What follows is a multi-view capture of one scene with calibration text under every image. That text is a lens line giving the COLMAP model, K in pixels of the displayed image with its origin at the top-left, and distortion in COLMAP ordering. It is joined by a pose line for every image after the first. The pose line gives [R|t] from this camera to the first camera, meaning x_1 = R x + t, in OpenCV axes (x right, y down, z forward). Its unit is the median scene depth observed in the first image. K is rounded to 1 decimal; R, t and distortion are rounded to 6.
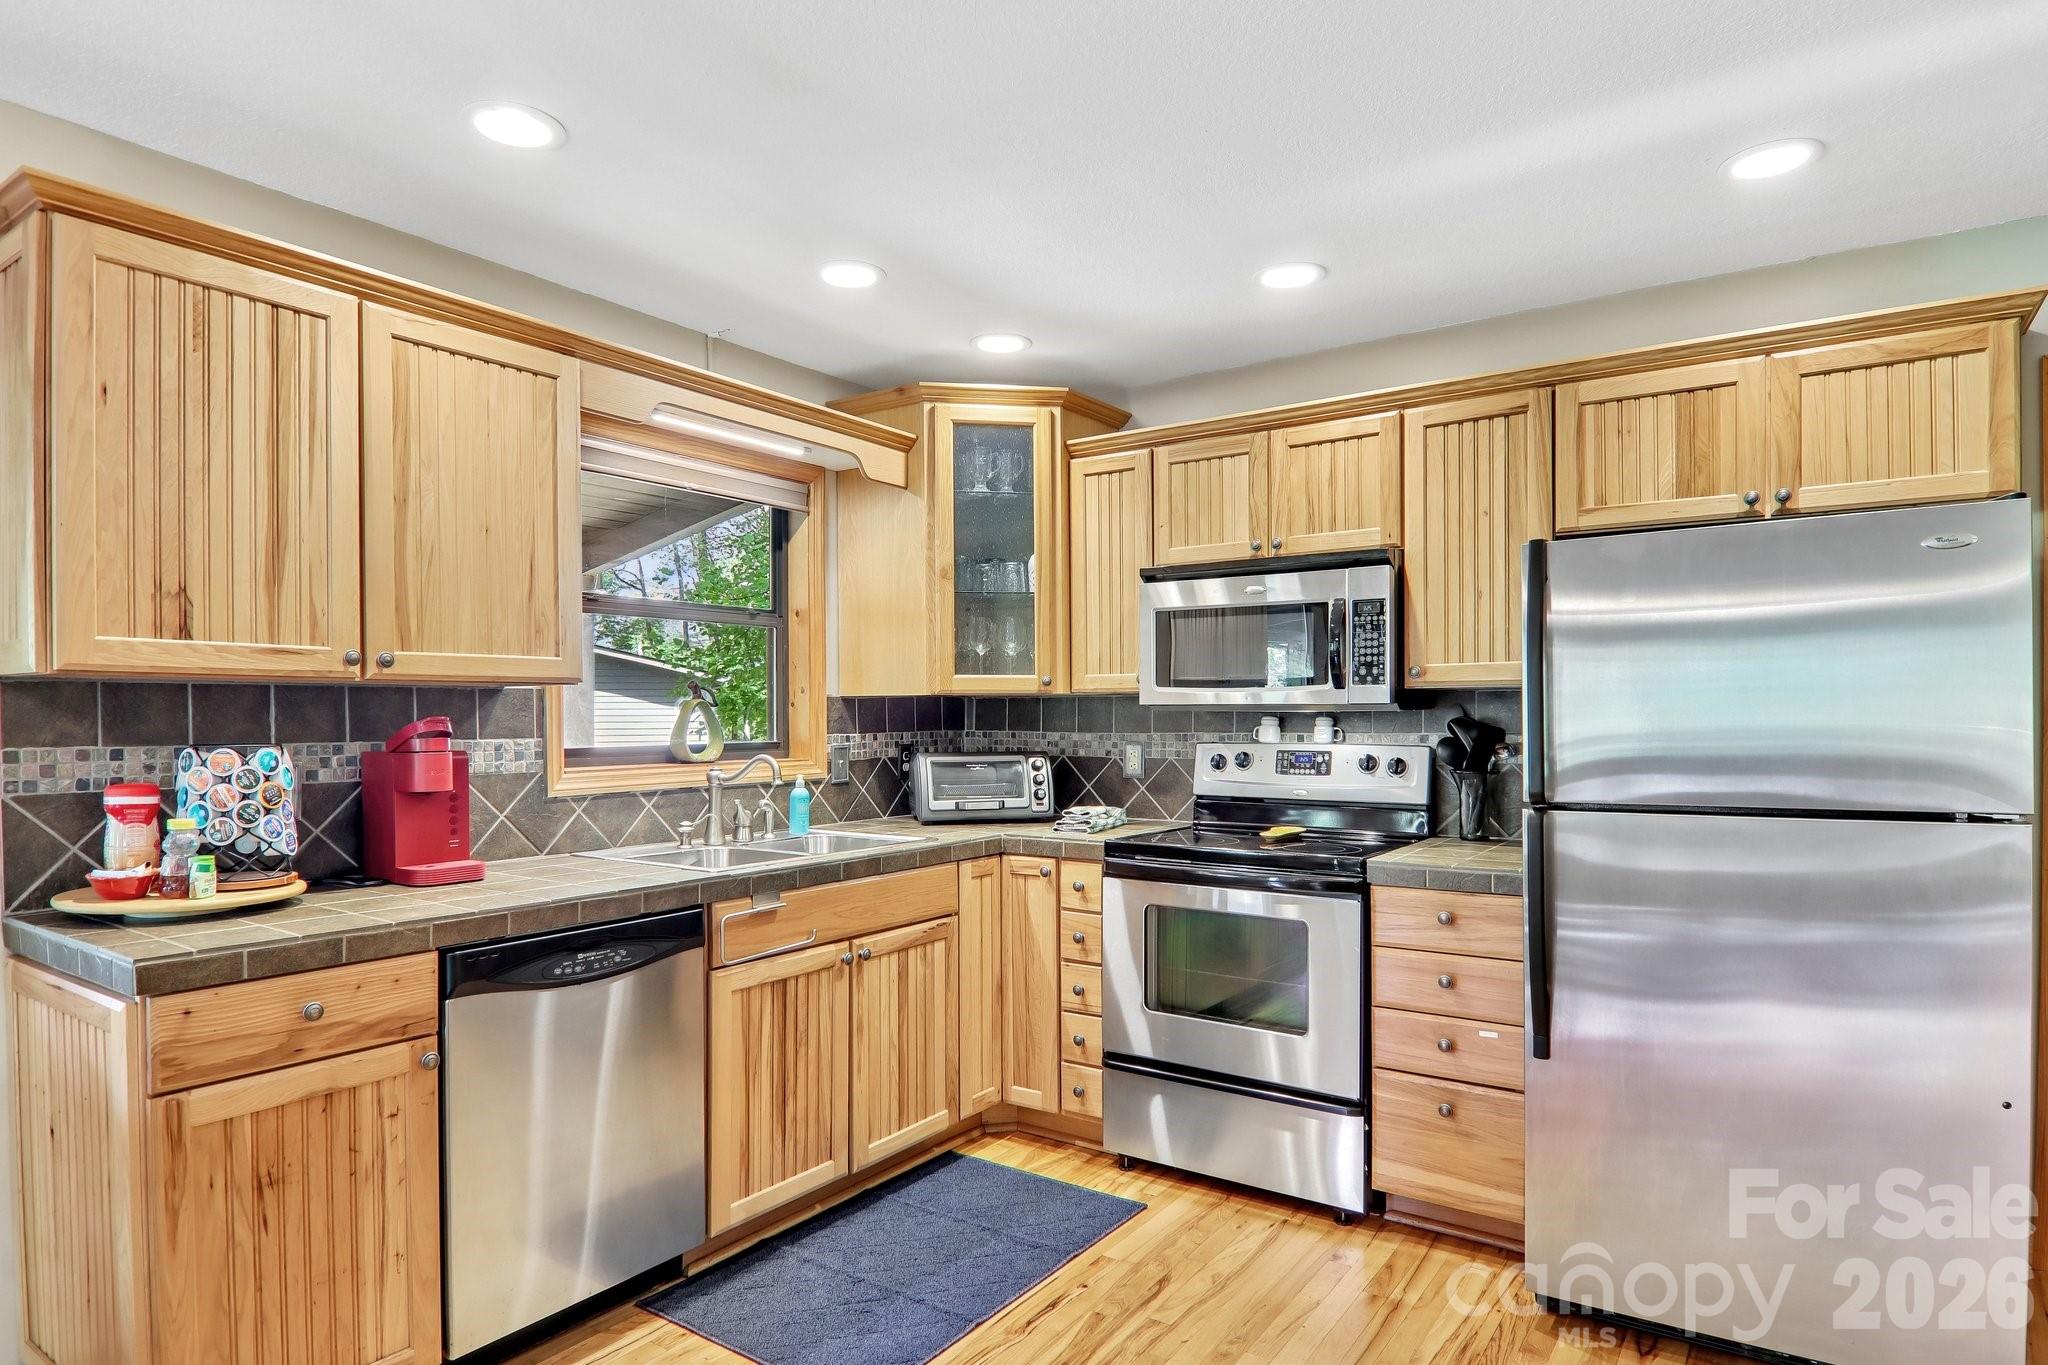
lens RADIAL K [[1158.4, 0, 1030.6], [0, 1158.4, 728.1], [0, 0, 1]] dist [-0.007680, -0.004083]
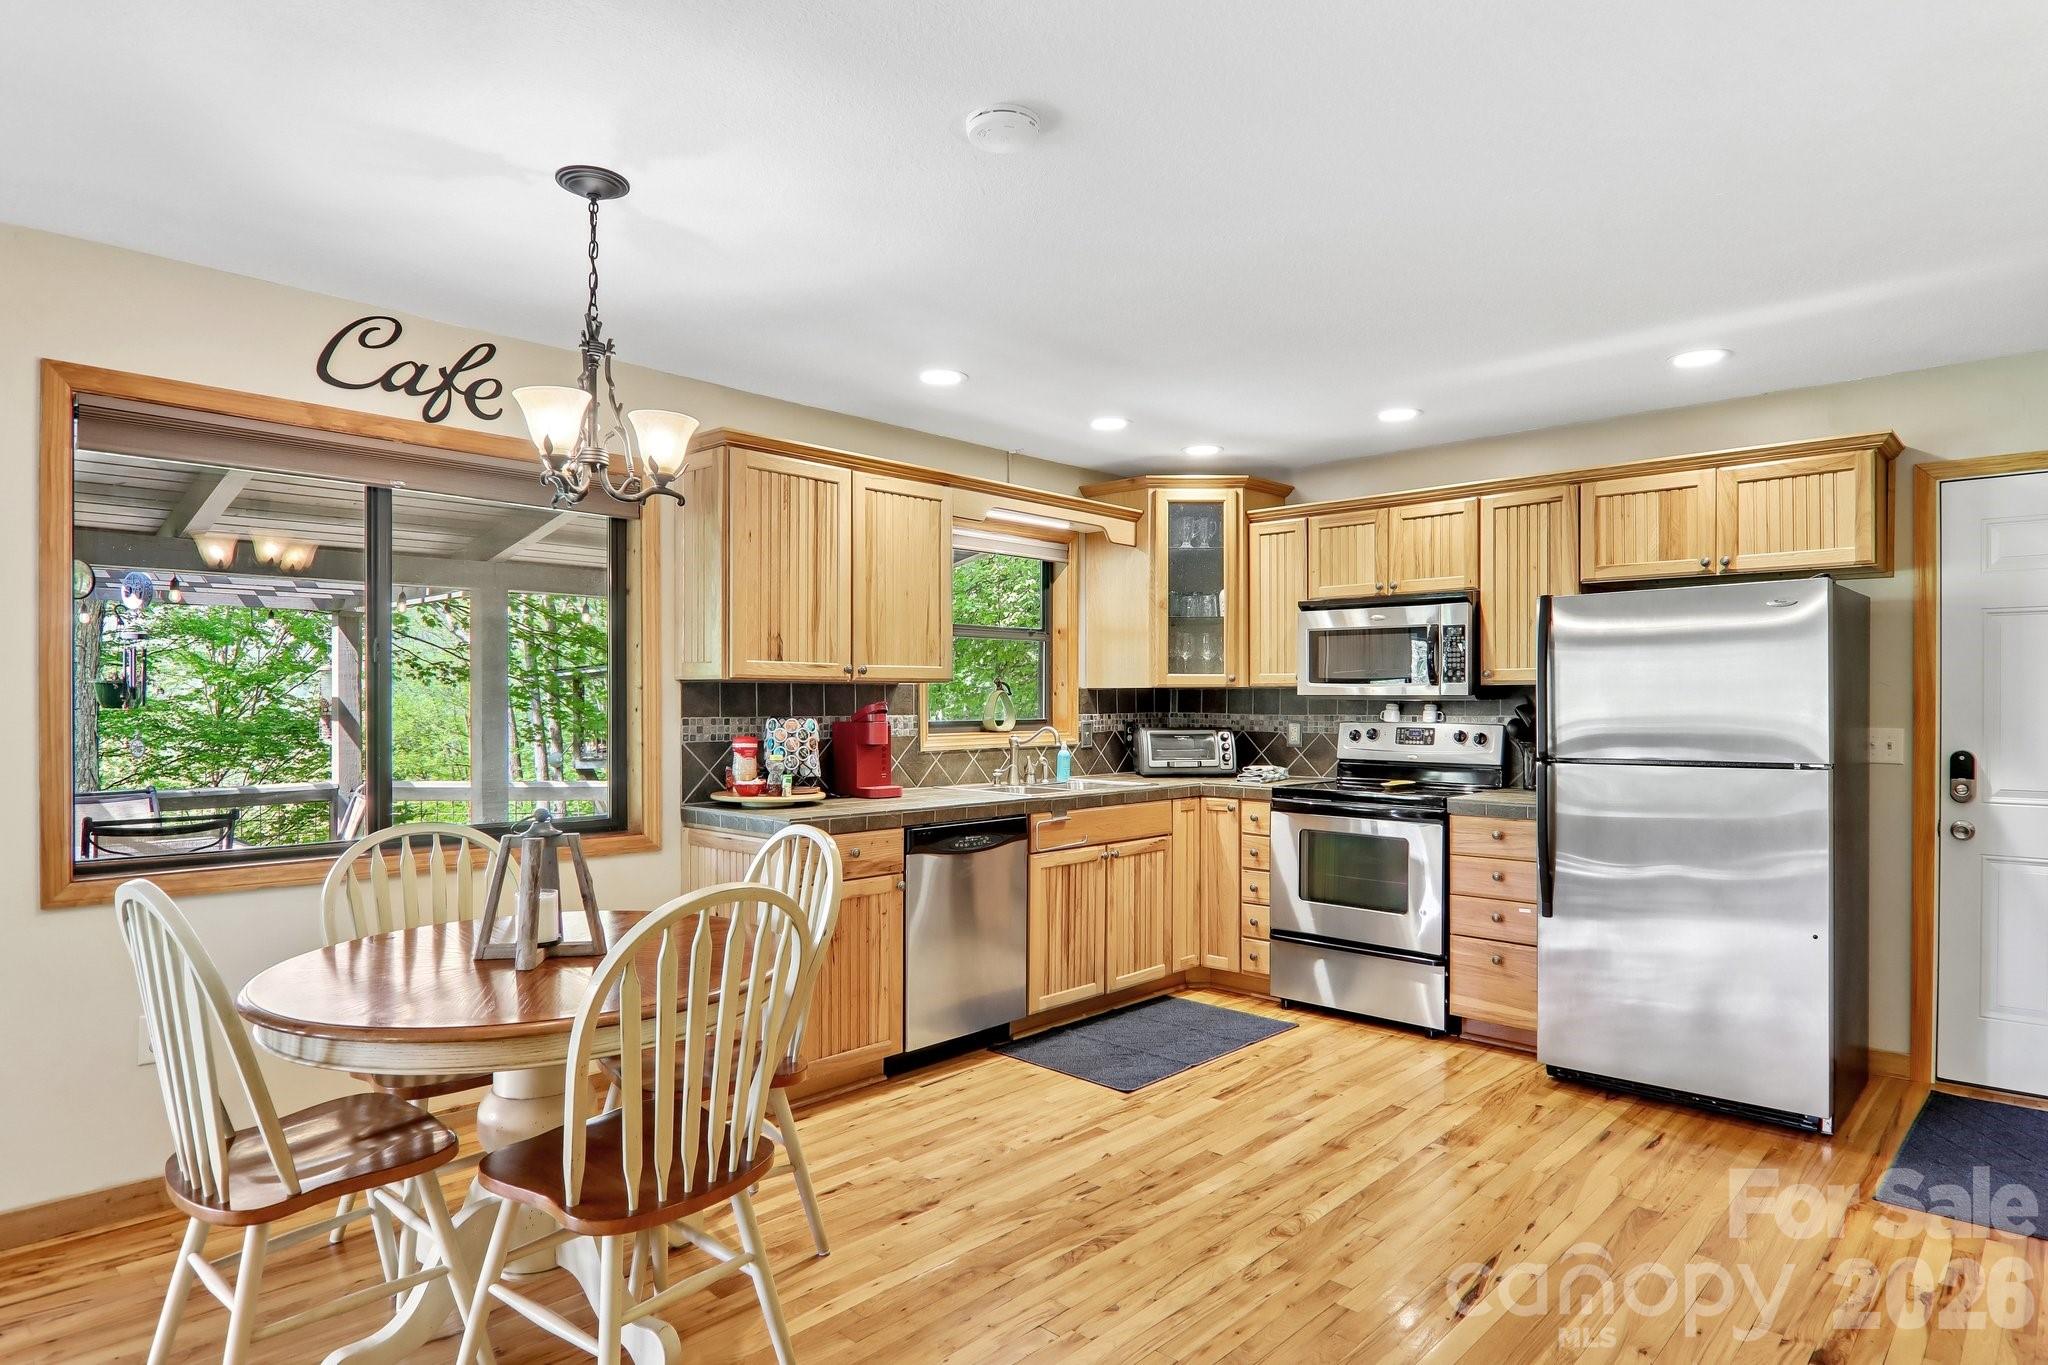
lens RADIAL K [[1165.7, 0, 1021.4], [0, 1165.7, 708.9], [0, 0, 1]] dist [-0.003736, -0.001506]
pose [[0.988302, 0.005638, -0.152405, -0.027820], [-0.006117, 0.999978, -0.002676, 0.003473], [0.152387, 0.003577, 0.988314, -0.548050]]
